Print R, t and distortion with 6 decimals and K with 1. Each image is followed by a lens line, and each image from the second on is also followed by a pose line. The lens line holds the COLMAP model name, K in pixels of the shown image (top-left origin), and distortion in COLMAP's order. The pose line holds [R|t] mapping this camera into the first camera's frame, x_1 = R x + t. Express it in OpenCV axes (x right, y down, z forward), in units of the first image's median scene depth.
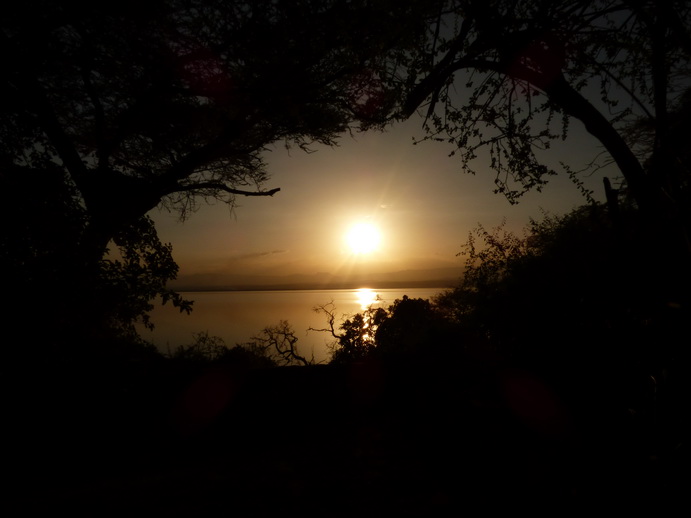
lens RADIAL K [[402.9, 0, 348.7], [0, 402.9, 259.3], [0, 0, 1]] dist [-0.001655, -0.000080]
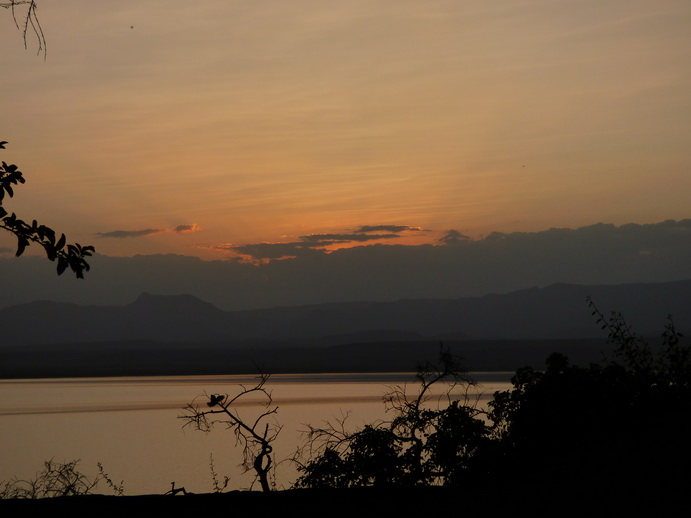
lens RADIAL K [[1862.5, 0, 350.5], [0, 1862.5, 272.7], [0, 0, 1]] dist [0.320943, 0.000000]
pose [[0.999347, 0.006053, 0.035610, -0.109053], [-0.006760, 0.999782, 0.019780, 0.053525], [-0.035483, -0.020008, 0.999170, -0.590132]]
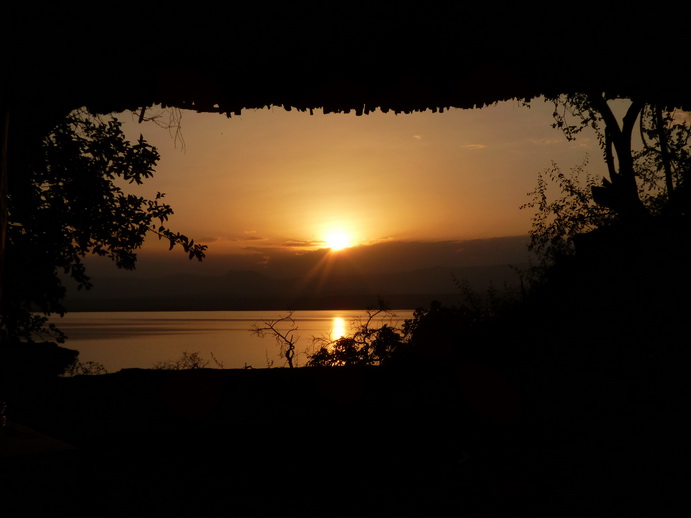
lens RADIAL K [[924.0, 0, 345.8], [0, 924.0, 258.6], [0, 0, 1]] dist [-0.061637, 0.000000]
pose [[0.998734, 0.011883, 0.048882, -0.110390], [-0.012761, 0.999762, 0.017670, 0.055118], [-0.048661, -0.018271, 0.998648, -0.579881]]
